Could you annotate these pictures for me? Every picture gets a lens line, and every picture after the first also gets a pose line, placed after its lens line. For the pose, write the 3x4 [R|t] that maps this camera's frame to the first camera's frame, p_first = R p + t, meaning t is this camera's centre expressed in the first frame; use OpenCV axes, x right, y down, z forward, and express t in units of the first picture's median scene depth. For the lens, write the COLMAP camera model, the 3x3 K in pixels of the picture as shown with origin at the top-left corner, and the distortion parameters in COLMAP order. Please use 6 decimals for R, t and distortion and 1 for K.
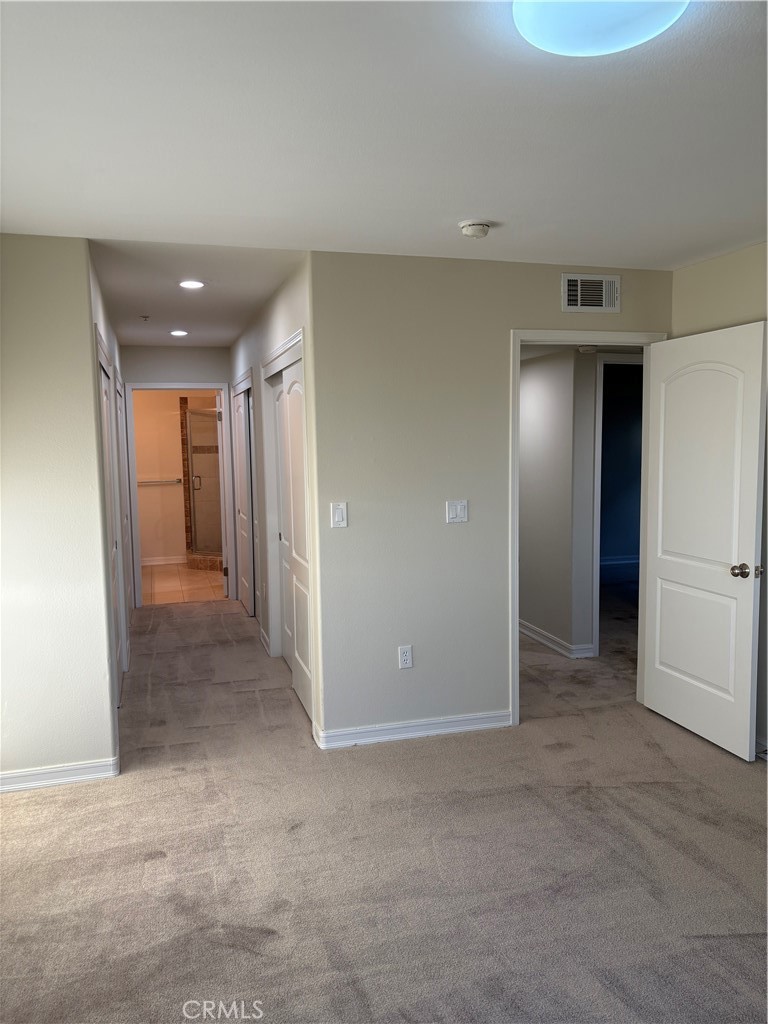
lens RADIAL K [[782.1, 0, 389.3], [0, 782.1, 523.4], [0, 0, 1]] dist [0.035259, -0.006374]
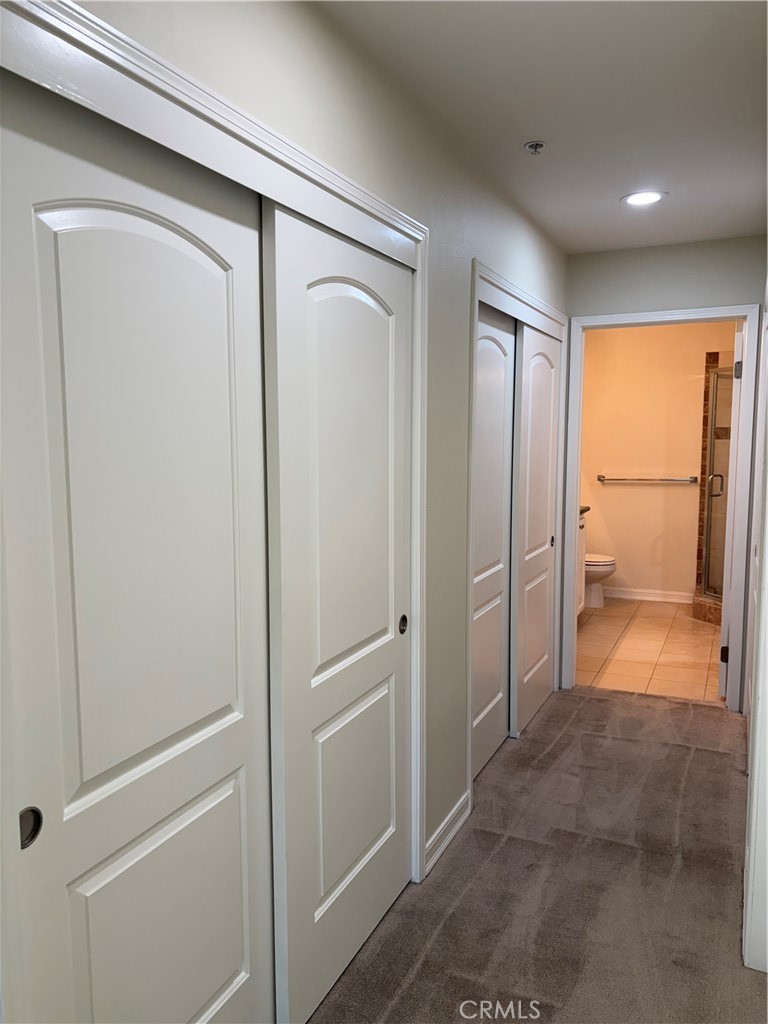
lens RADIAL K [[782.1, 0, 389.3], [0, 782.1, 523.4], [0, 0, 1]] dist [0.035259, -0.006374]
pose [[0.753927, 0.088555, -0.650963, -0.028287], [-0.076438, 0.995968, 0.046960, -0.030794], [0.652497, 0.014354, 0.757656, 0.346411]]
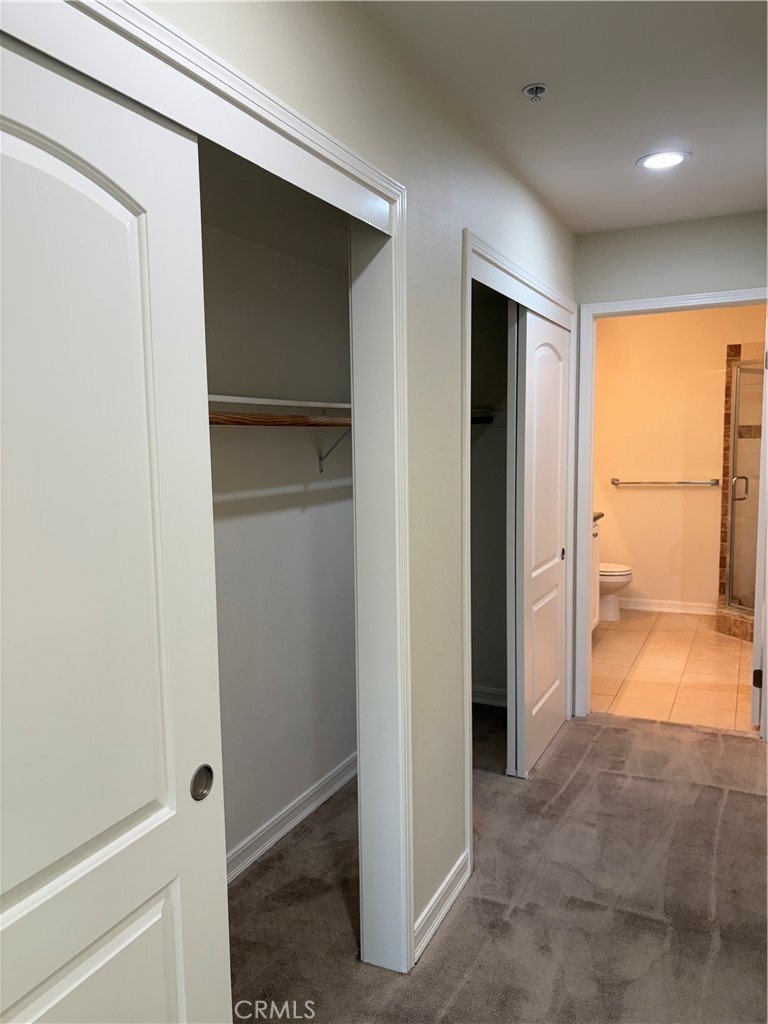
lens RADIAL K [[782.1, 0, 389.3], [0, 782.1, 523.4], [0, 0, 1]] dist [0.035259, -0.006374]
pose [[0.745075, 0.077884, -0.662418, -0.049421], [-0.065341, 0.996905, 0.043717, -0.034096], [0.663773, 0.010710, 0.747858, 0.386109]]
